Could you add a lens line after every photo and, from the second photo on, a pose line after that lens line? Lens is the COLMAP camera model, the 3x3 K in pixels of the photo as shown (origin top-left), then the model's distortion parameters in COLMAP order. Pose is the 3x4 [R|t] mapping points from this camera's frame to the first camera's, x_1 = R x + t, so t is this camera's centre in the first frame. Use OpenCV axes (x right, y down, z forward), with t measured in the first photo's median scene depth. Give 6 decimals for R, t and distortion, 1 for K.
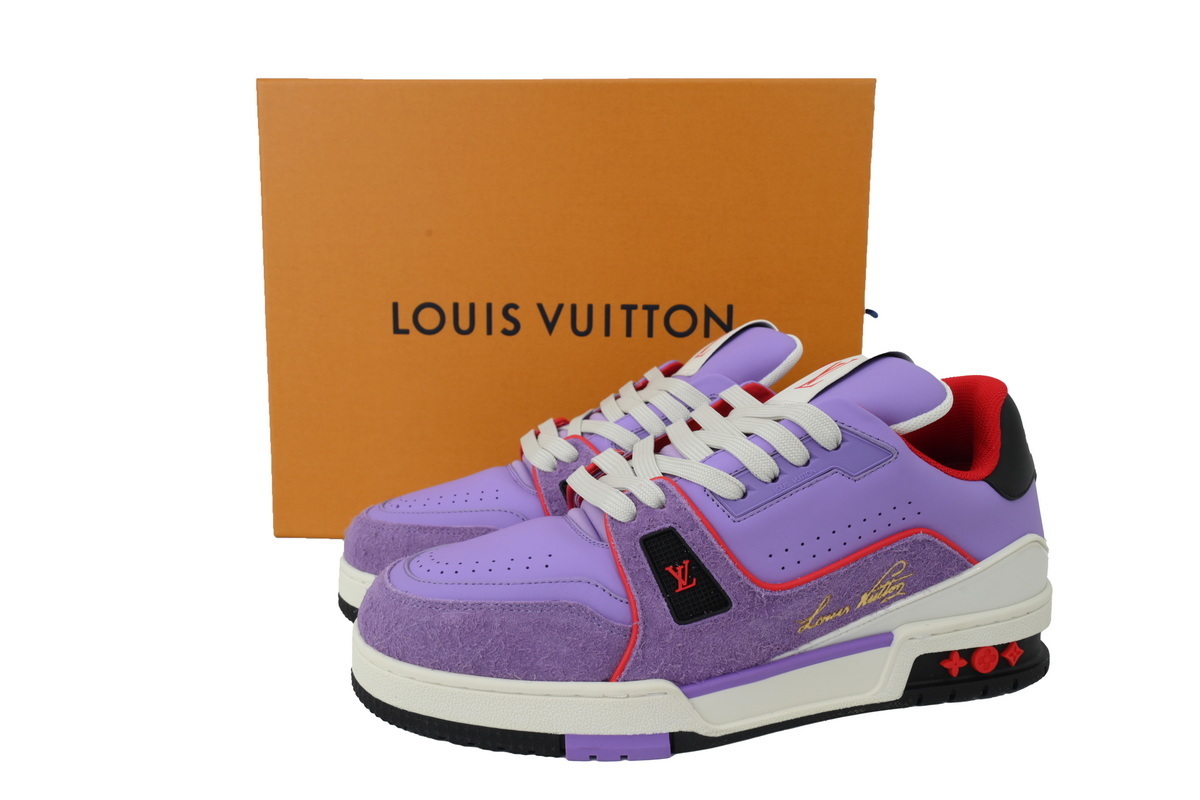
lens RADIAL K [[965.8, 0, 603.0], [0, 965.8, 404.6], [0, 0, 1]] dist [-0.011004, -0.002832]
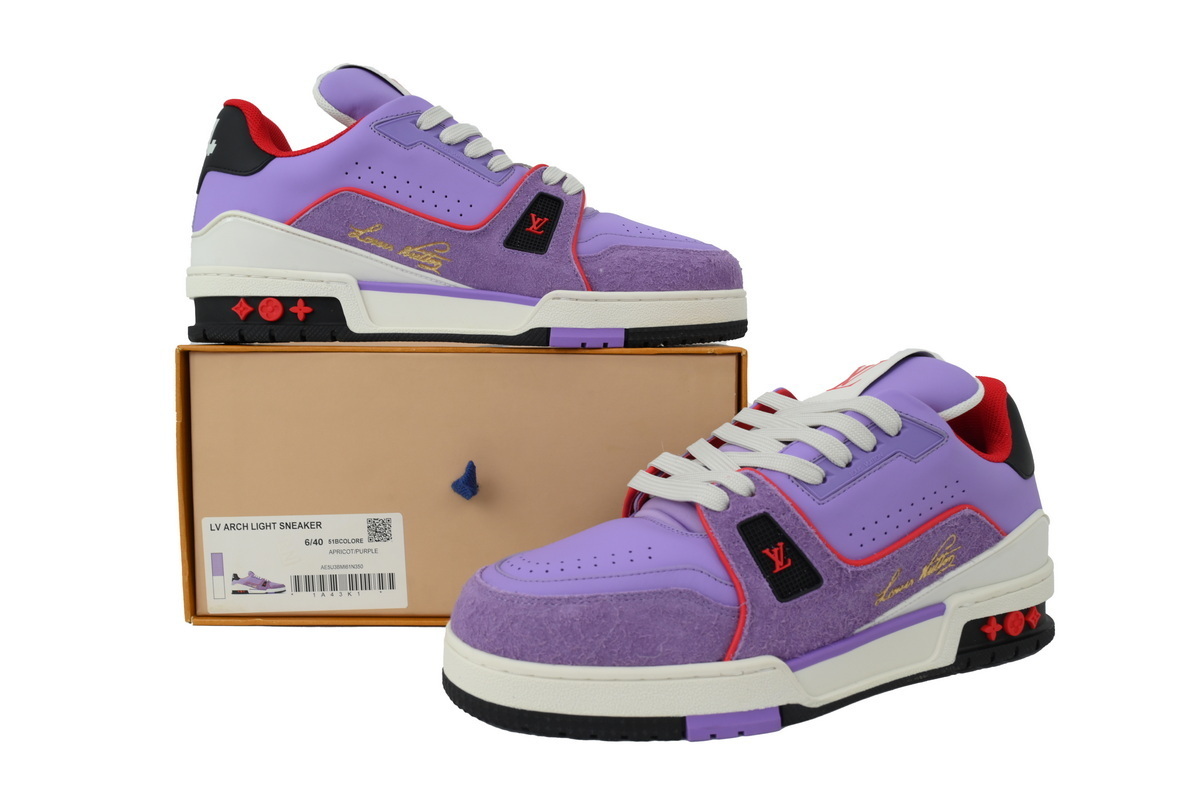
lens RADIAL K [[965.8, 0, 597.1], [0, 965.8, 393.7], [0, 0, 1]] dist [-0.011004, -0.002832]
pose [[0.980766, -0.028459, 0.193101, -0.311216], [0.043350, 0.996365, -0.073334, 0.065294], [-0.190312, 0.080294, 0.978435, -0.024018]]
